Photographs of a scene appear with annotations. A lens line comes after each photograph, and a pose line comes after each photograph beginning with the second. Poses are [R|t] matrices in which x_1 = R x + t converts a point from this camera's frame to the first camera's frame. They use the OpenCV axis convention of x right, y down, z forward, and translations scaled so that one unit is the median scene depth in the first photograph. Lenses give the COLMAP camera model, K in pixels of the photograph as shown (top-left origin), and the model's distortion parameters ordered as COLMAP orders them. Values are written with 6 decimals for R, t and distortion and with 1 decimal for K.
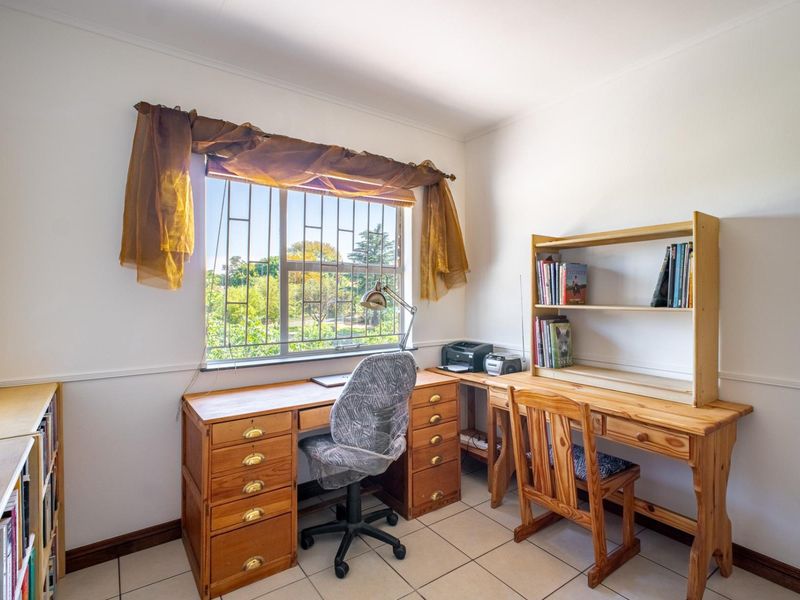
lens RADIAL K [[411.4, 0, 400.9], [0, 411.4, 299.0], [0, 0, 1]] dist [0.003704, 0.000010]
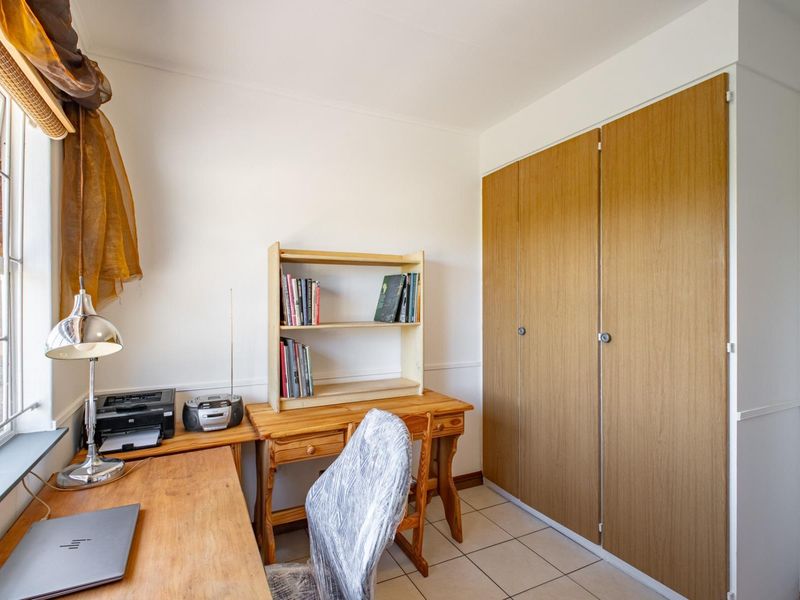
lens RADIAL K [[411.4, 0, 400.4], [0, 411.4, 299.1], [0, 0, 1]] dist [0.003704, 0.000010]
pose [[0.157457, 0.000640, 0.987526, -0.480677], [0.010389, 0.999943, -0.002304, -0.039232], [-0.987471, 0.010622, 0.157442, 0.647725]]
